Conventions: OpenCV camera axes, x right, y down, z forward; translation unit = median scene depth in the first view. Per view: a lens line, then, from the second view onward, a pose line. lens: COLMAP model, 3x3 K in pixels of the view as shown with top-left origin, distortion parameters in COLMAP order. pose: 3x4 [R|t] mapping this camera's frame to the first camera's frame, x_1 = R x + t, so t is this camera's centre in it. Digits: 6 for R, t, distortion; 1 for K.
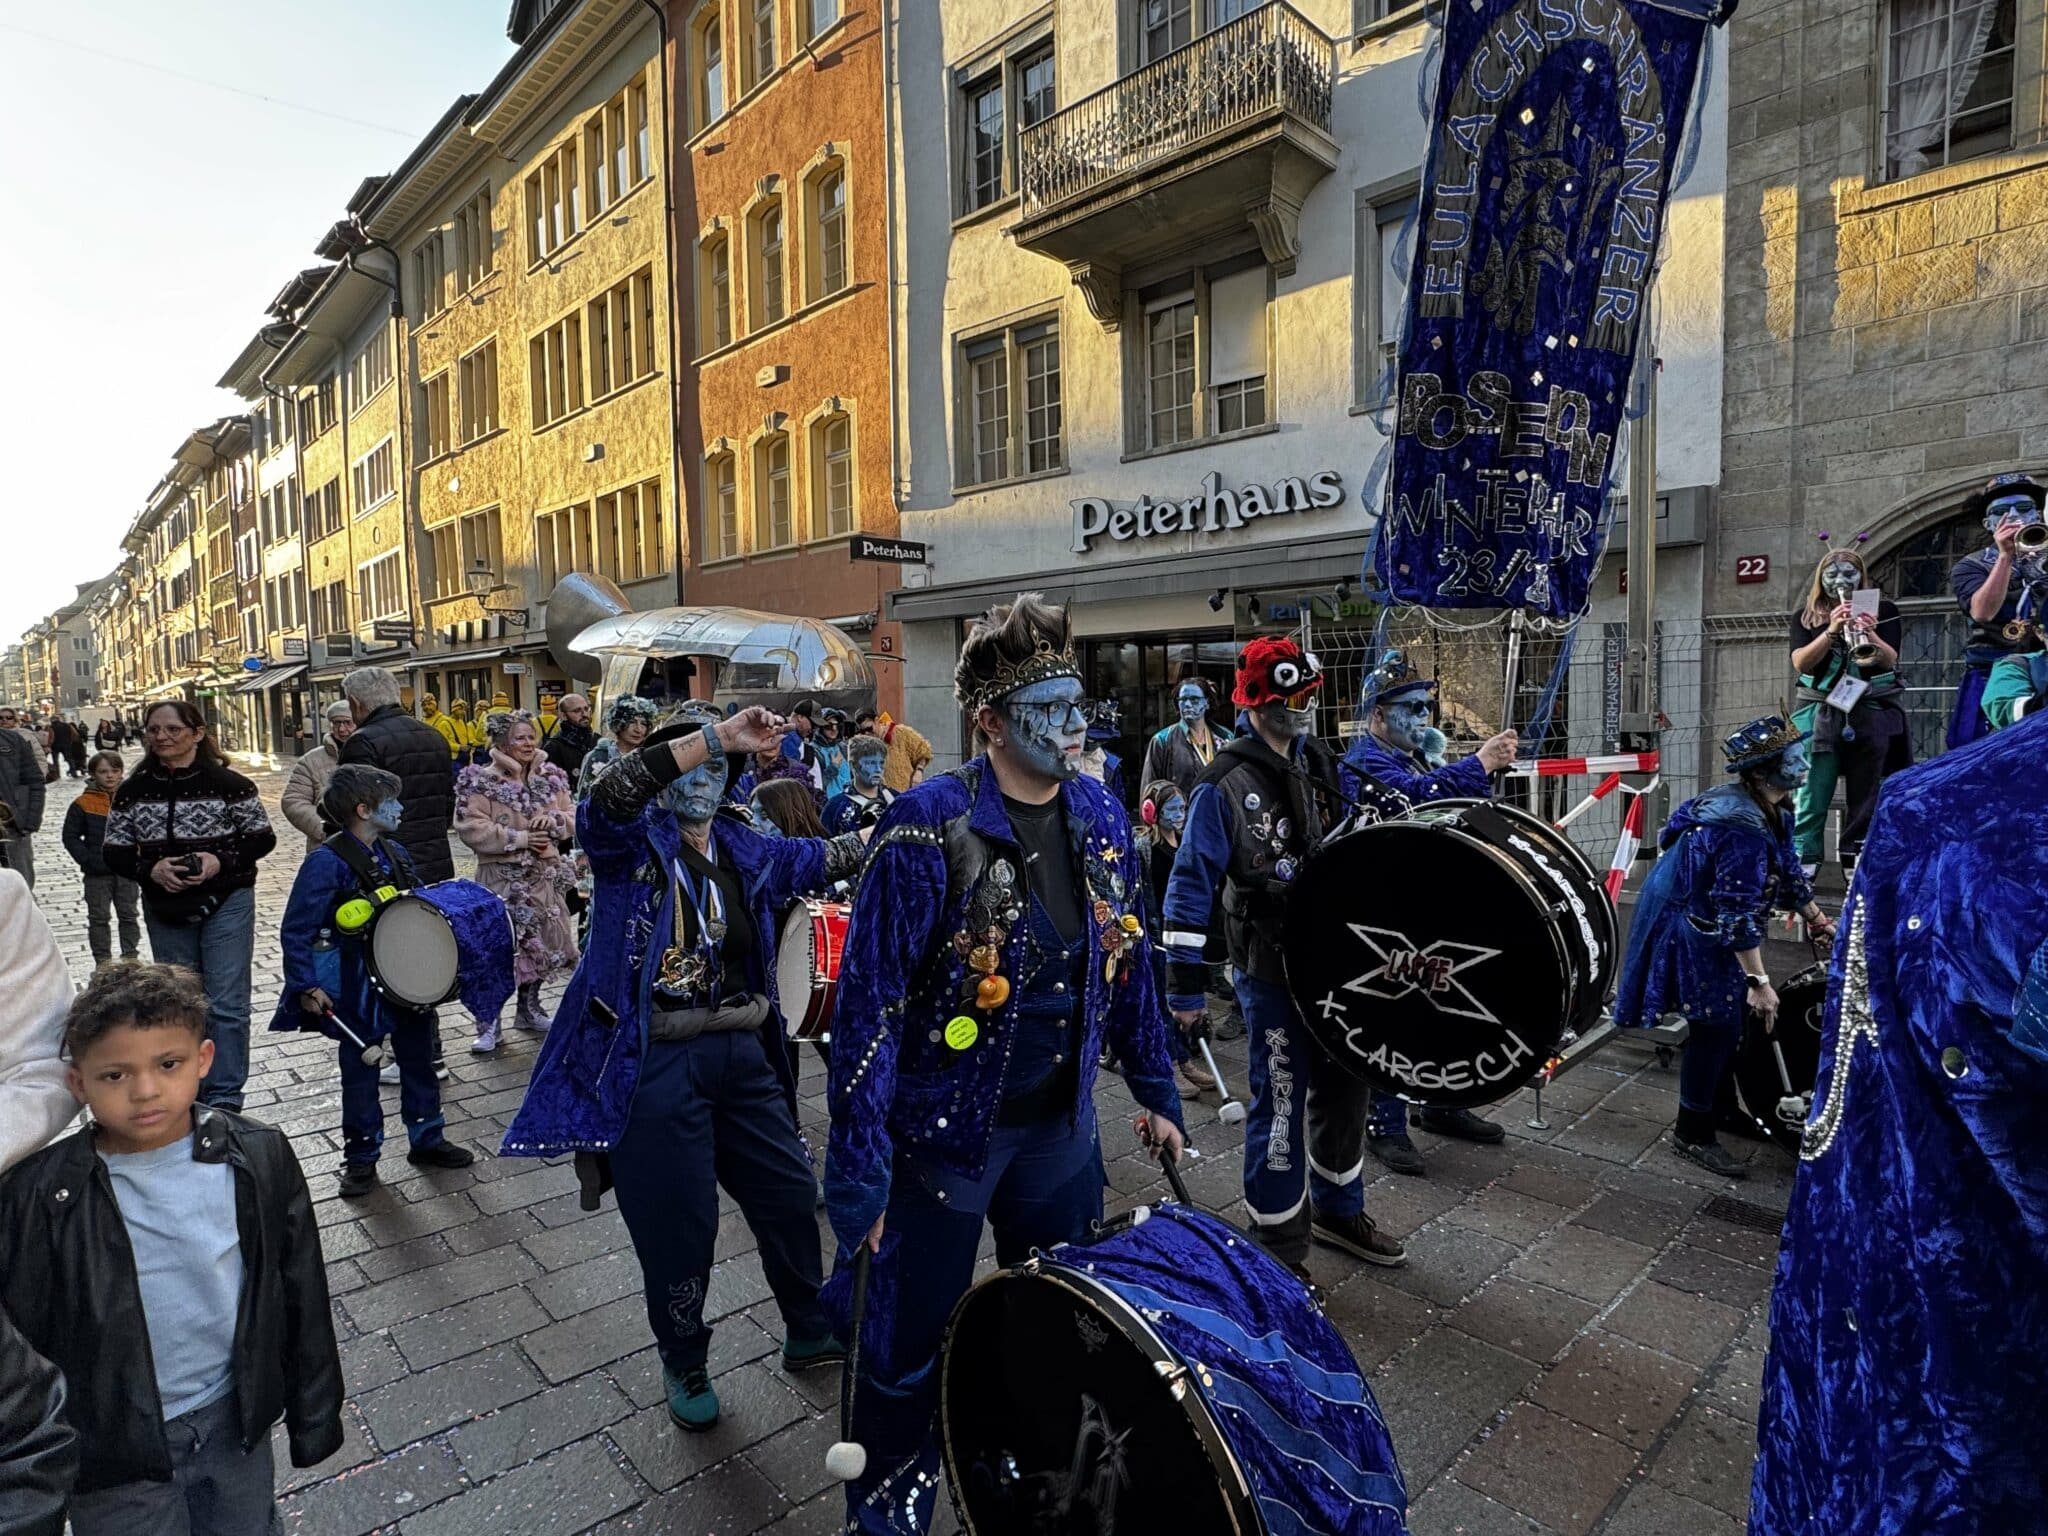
lens RADIAL K [[1100.3, 0, 1017.4], [0, 1100.3, 767.2], [0, 0, 1]] dist [-0.001800, 0.000907]
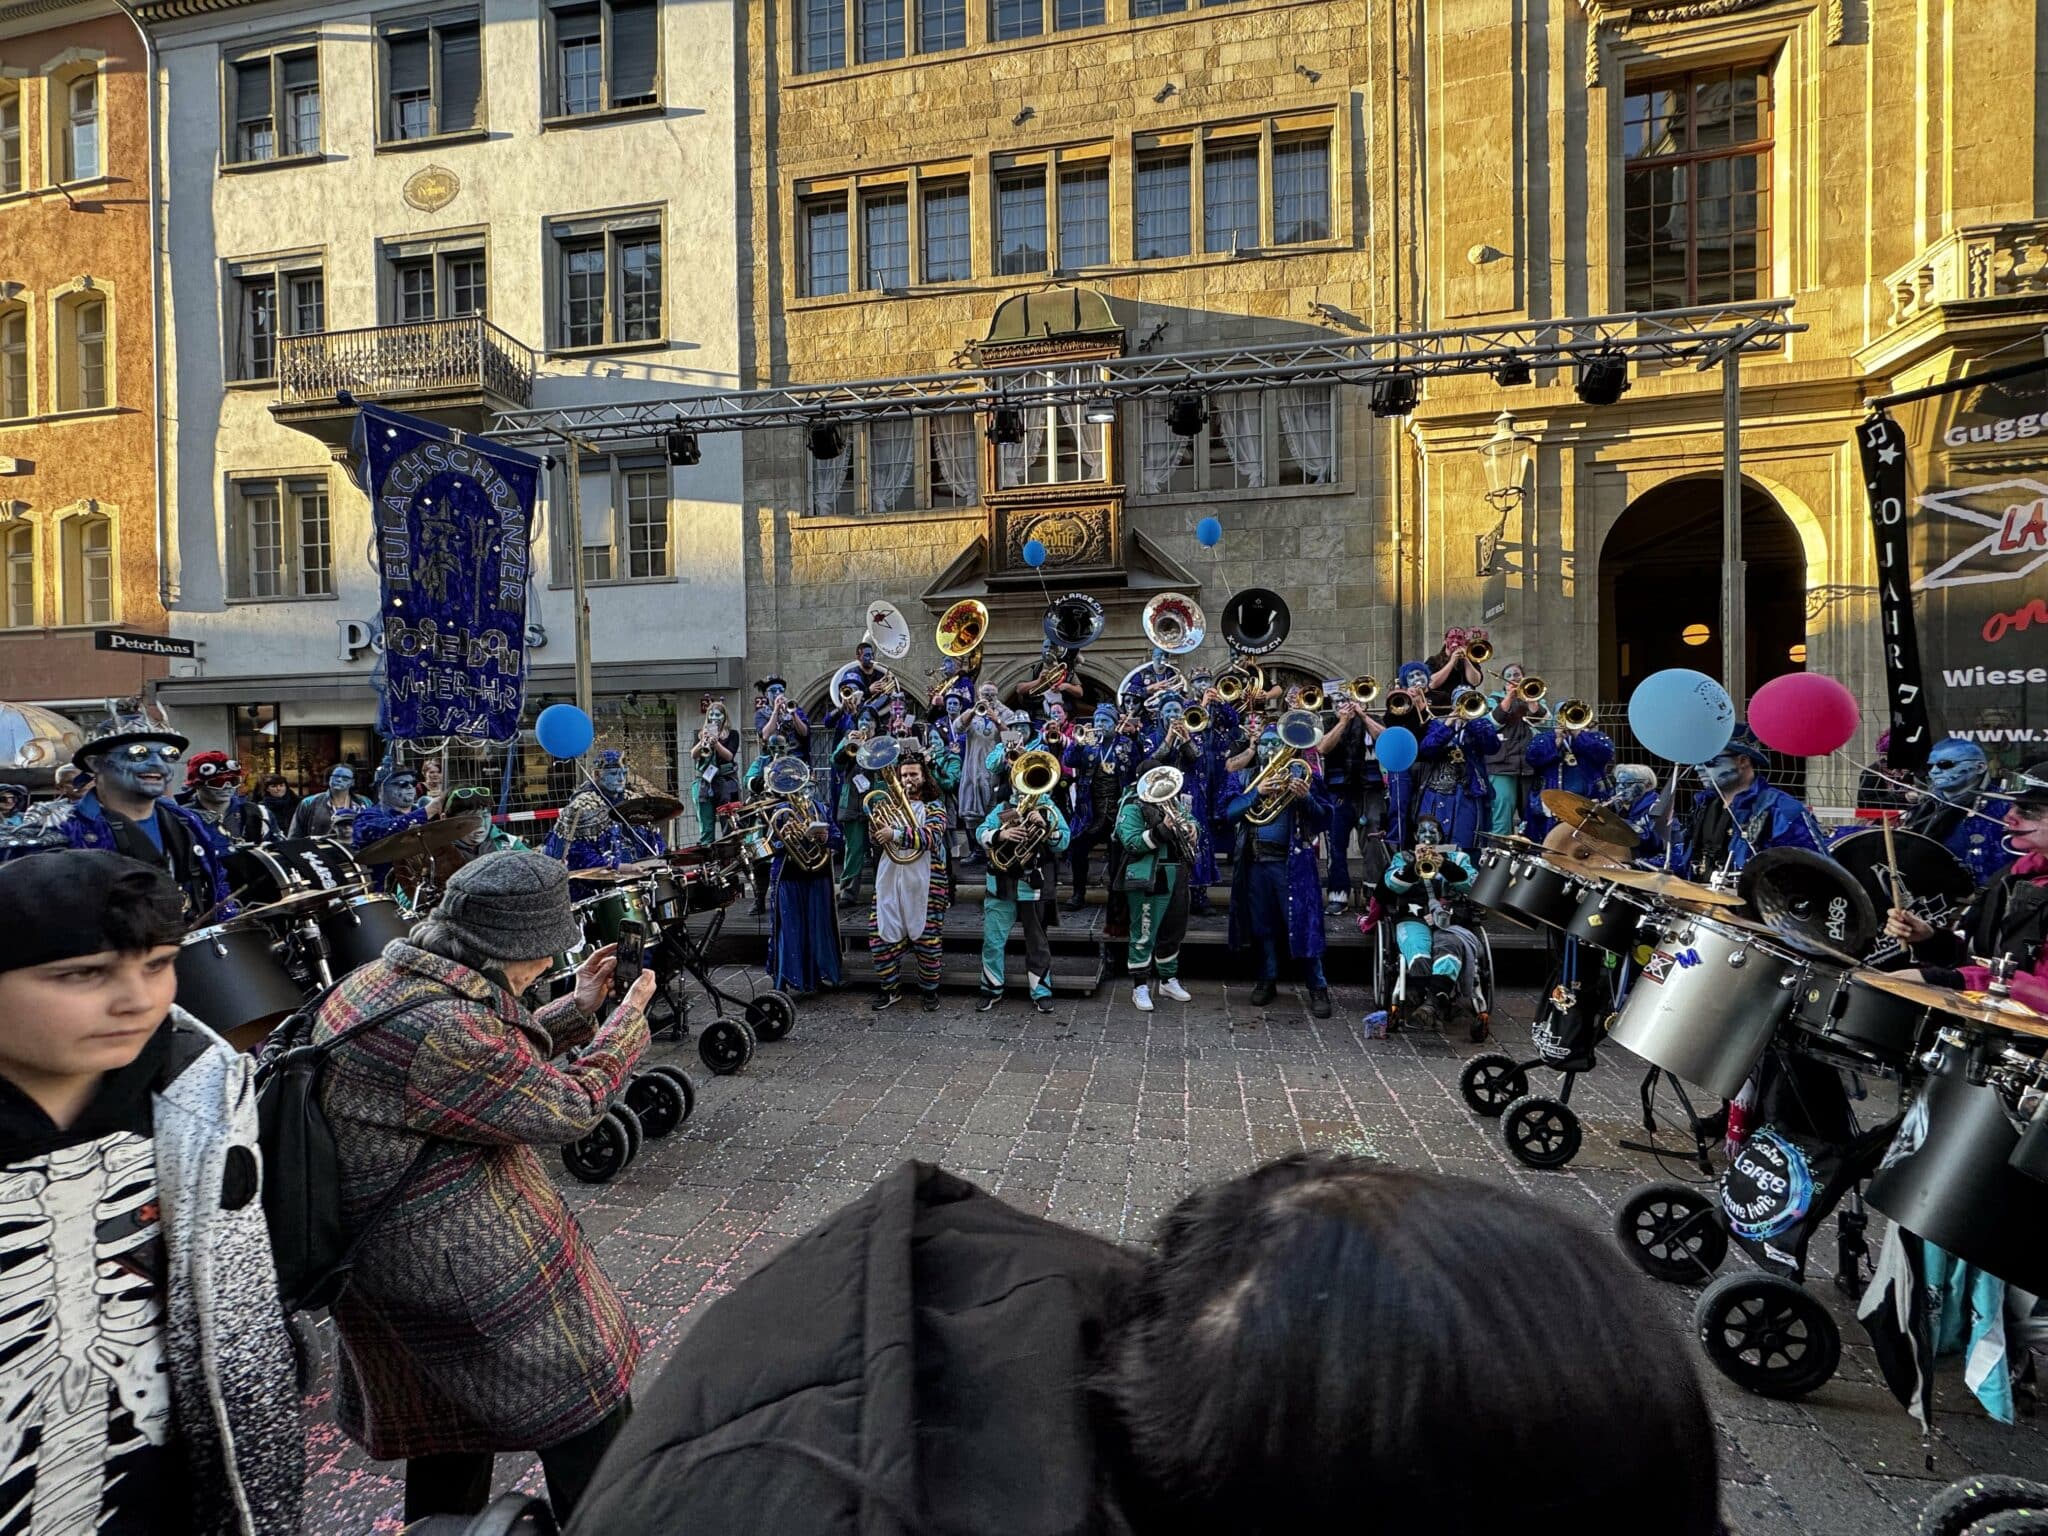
lens RADIAL K [[816.6, 0, 1020.2], [0, 816.6, 767.3], [0, 0, 1]] dist [-0.001670, 0.000017]
pose [[0.808523, -0.000434, 0.588465, 0.107282], [0.036990, 0.998060, -0.050086, 0.006867], [-0.587301, 0.062263, 0.806970, -0.193002]]
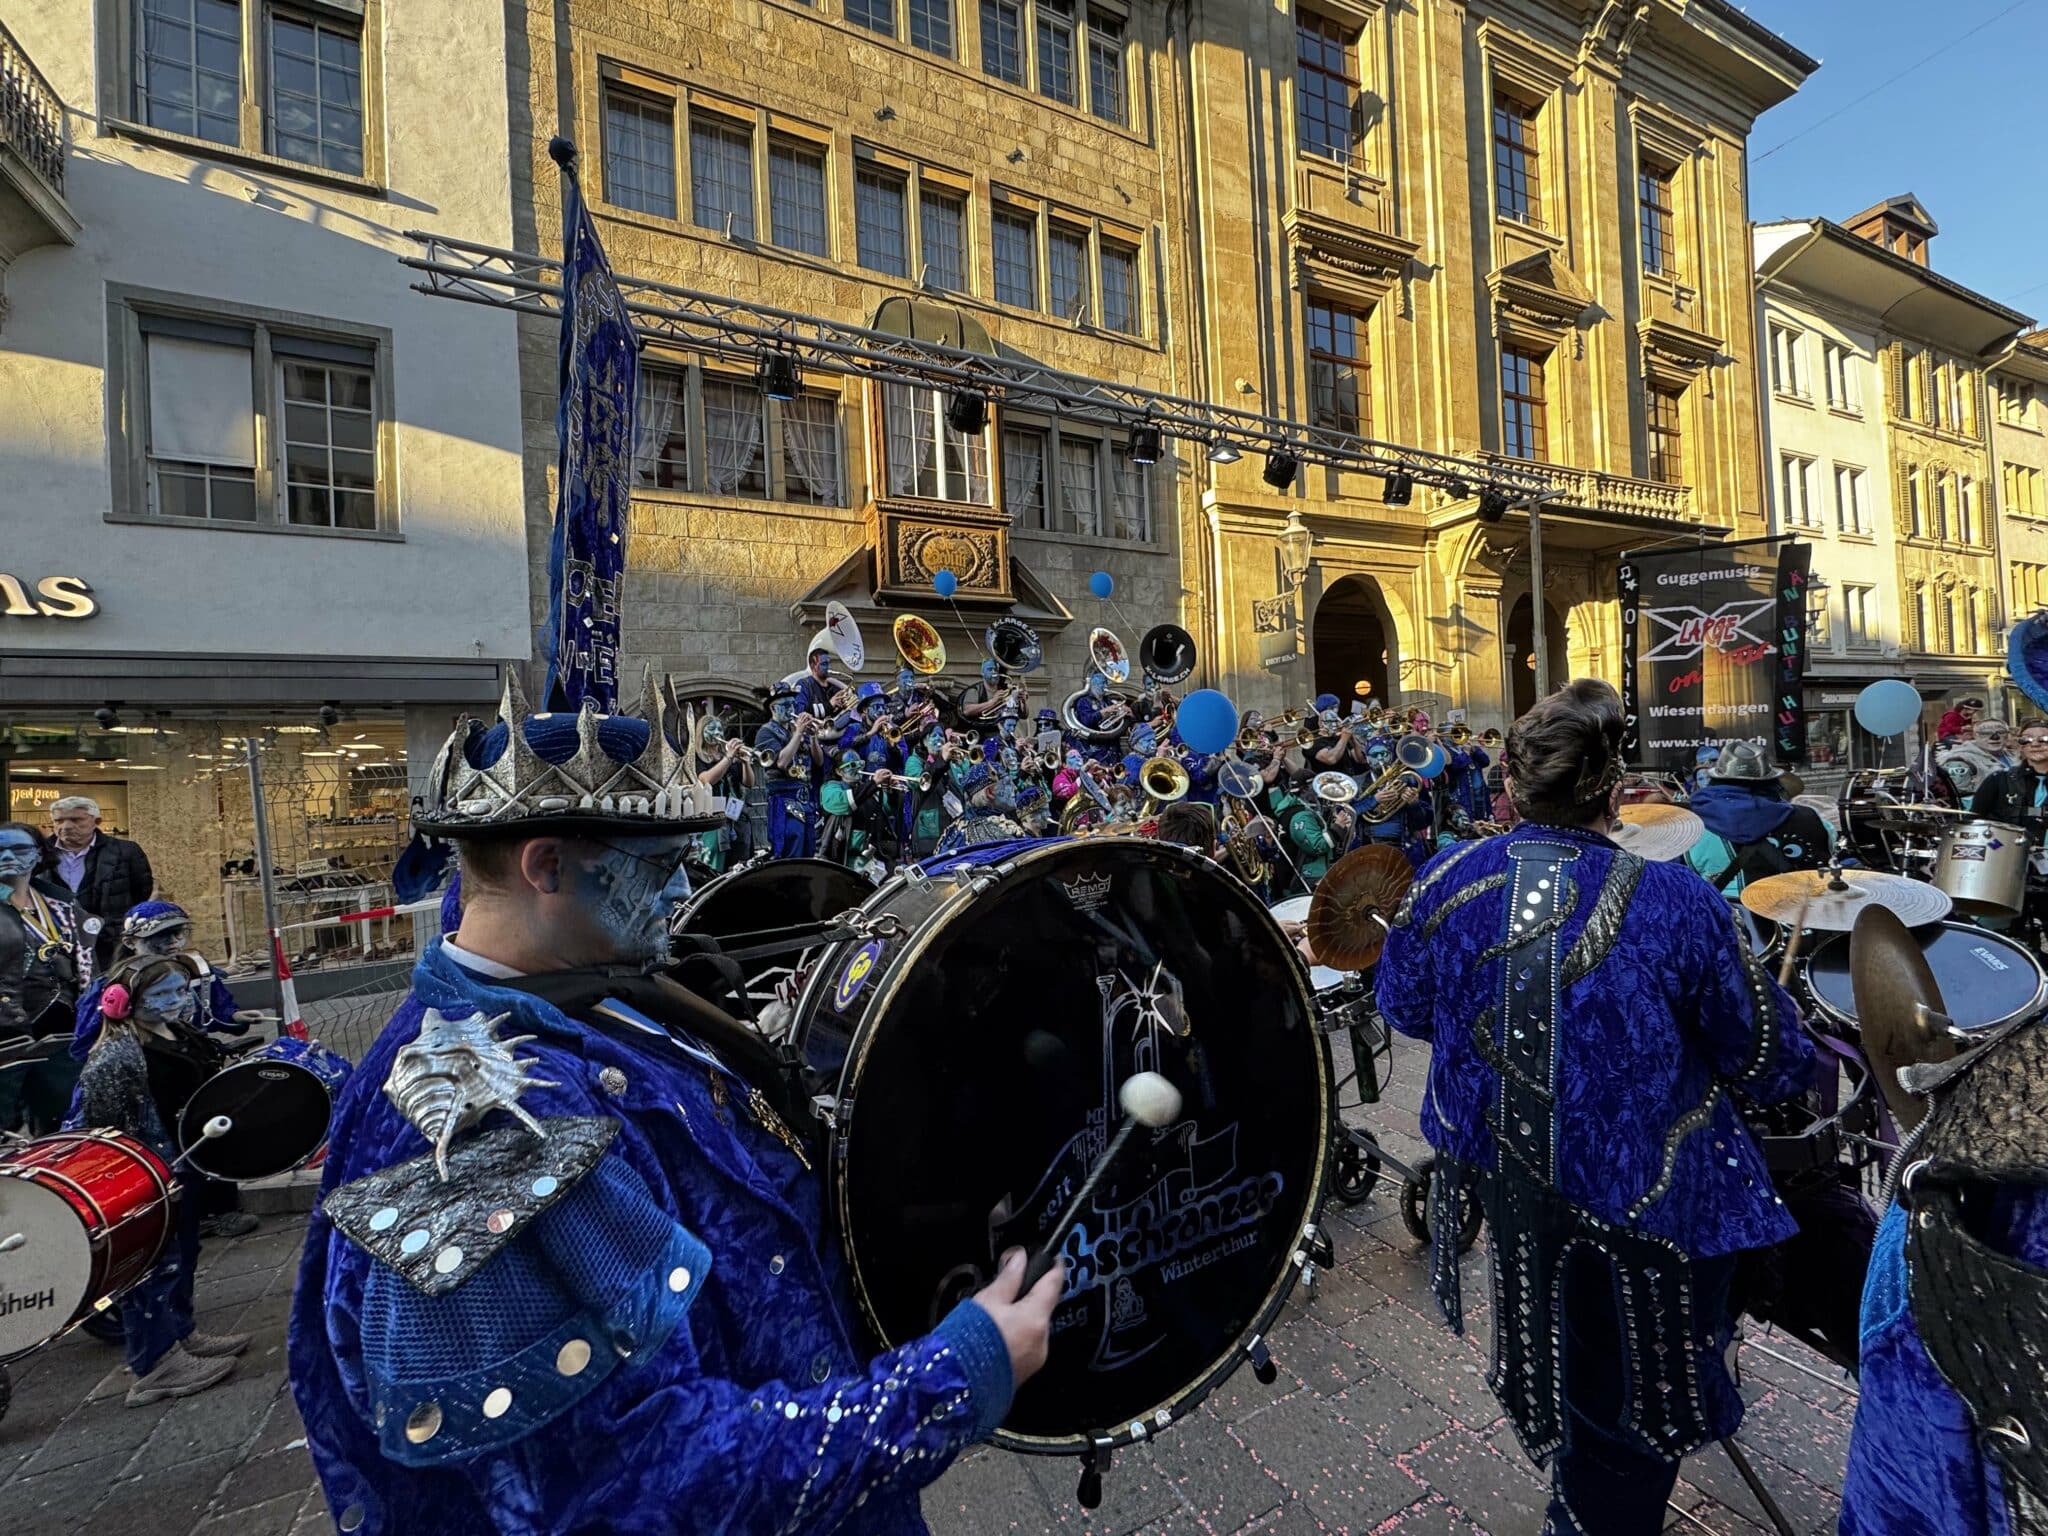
lens RADIAL K [[816.6, 0, 1020.2], [0, 816.6, 767.3], [0, 0, 1]] dist [-0.001670, 0.000017]
pose [[0.297297, 0.020672, 0.954561, -0.065082], [0.105409, 0.992944, -0.054333, -0.006824], [-0.948949, 0.116772, 0.293020, 0.087594]]
